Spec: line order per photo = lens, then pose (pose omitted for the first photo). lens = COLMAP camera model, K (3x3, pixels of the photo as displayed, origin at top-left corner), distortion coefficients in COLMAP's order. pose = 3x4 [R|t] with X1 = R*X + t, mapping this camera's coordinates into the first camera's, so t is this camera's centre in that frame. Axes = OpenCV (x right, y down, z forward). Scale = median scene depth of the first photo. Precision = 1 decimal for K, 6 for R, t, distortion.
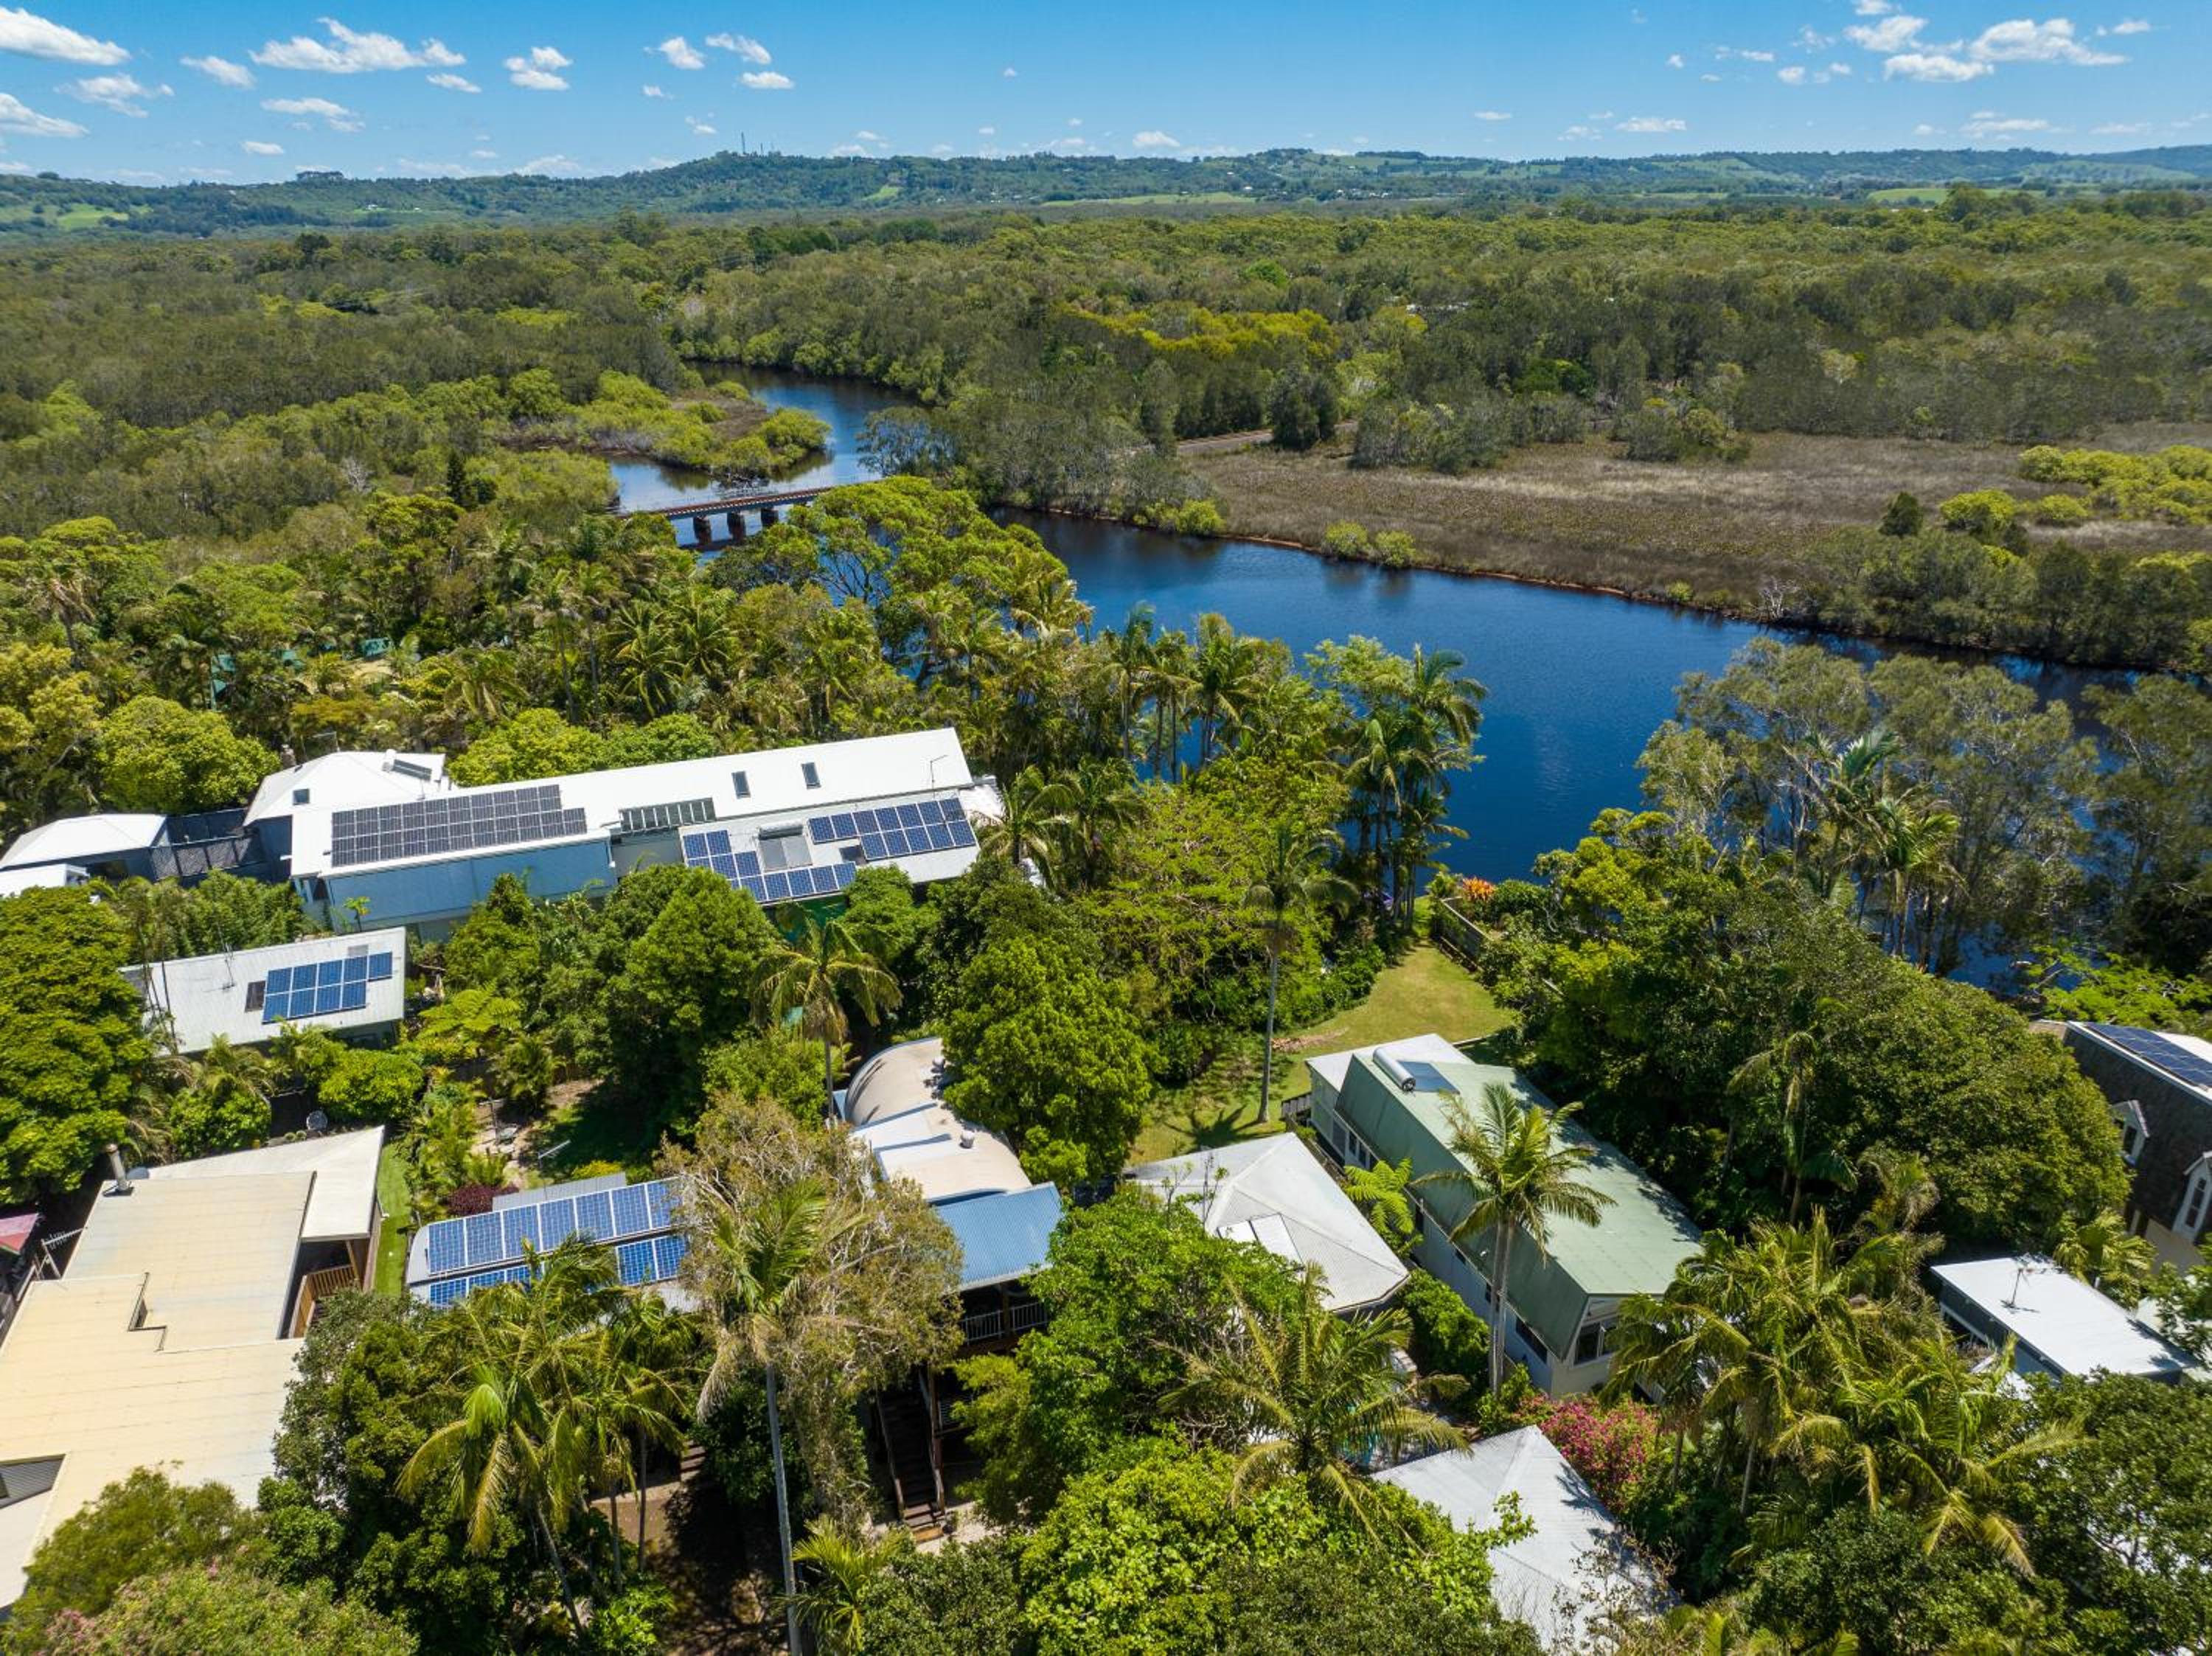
lens RADIAL K [[1641.5, 0, 1133.1], [0, 1641.5, 831.5], [0, 0, 1]] dist [-0.035338, -0.004967]
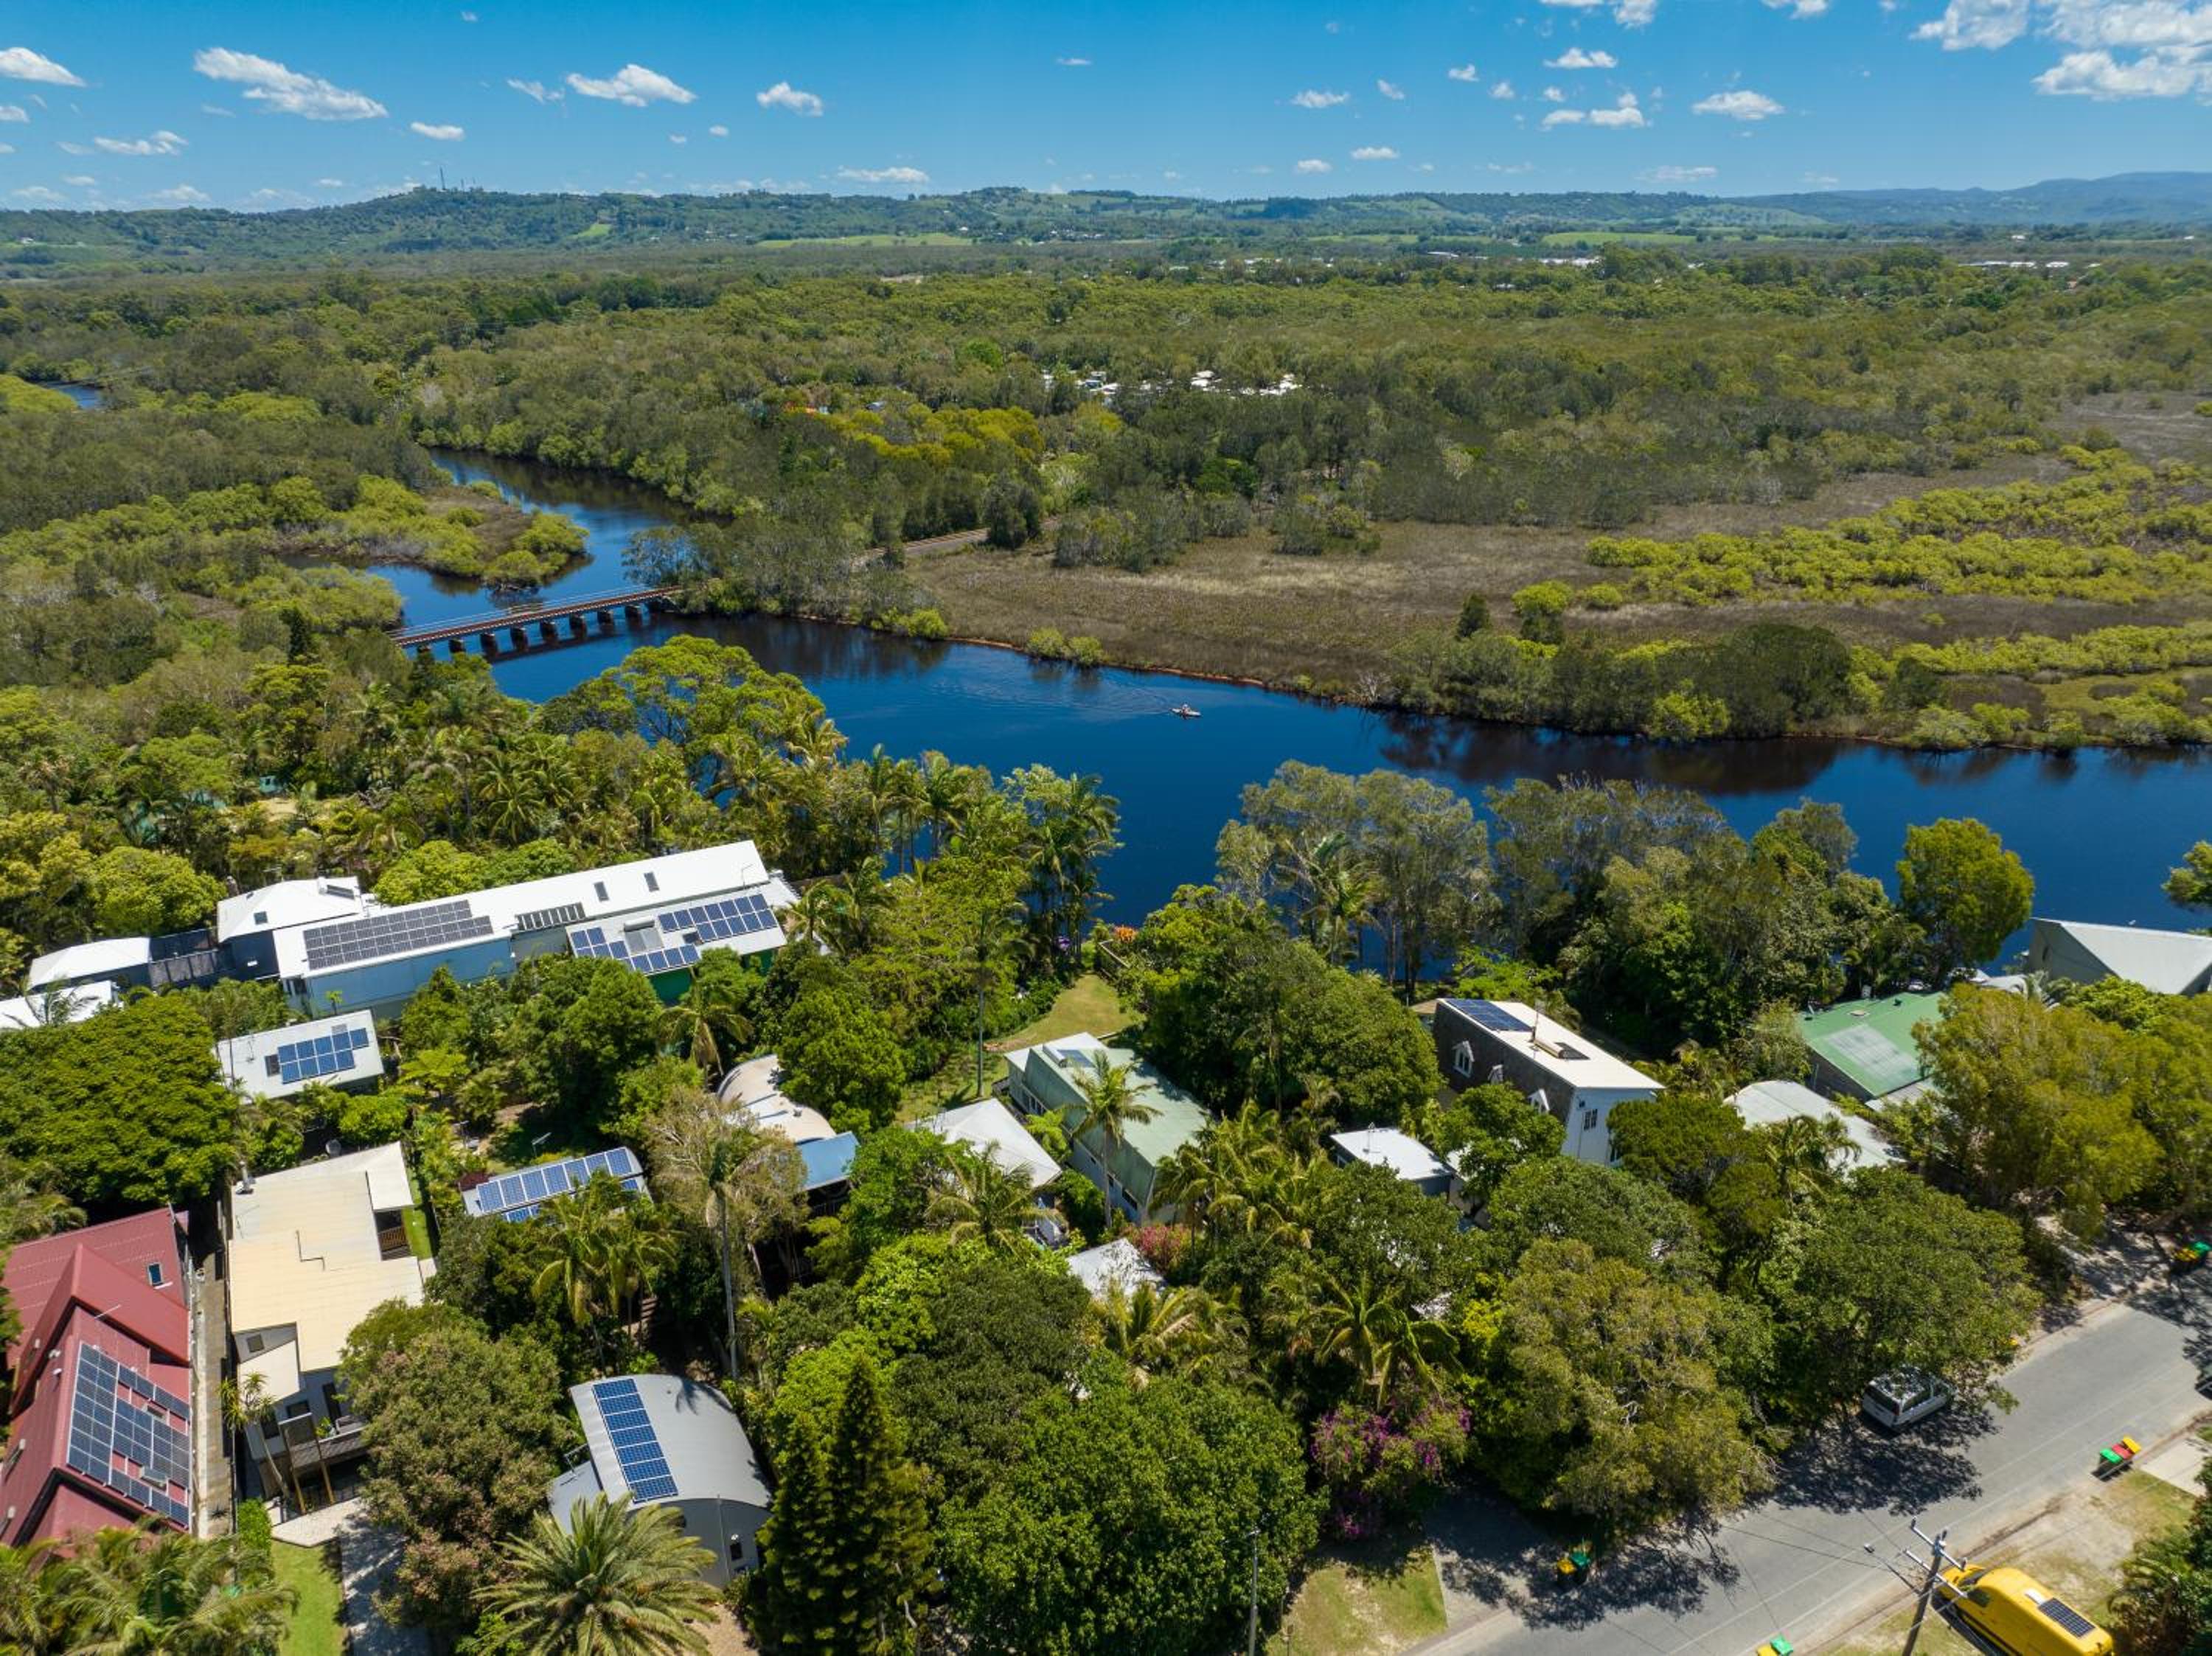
lens RADIAL K [[1641.5, 0, 1133.1], [0, 1641.5, 831.5], [0, 0, 1]] dist [-0.035338, -0.004967]
pose [[0.987021, -0.052887, 0.151633, -0.000282], [0.055248, 0.998408, -0.011398, -0.036995], [-0.150789, 0.019628, 0.988371, -0.428691]]
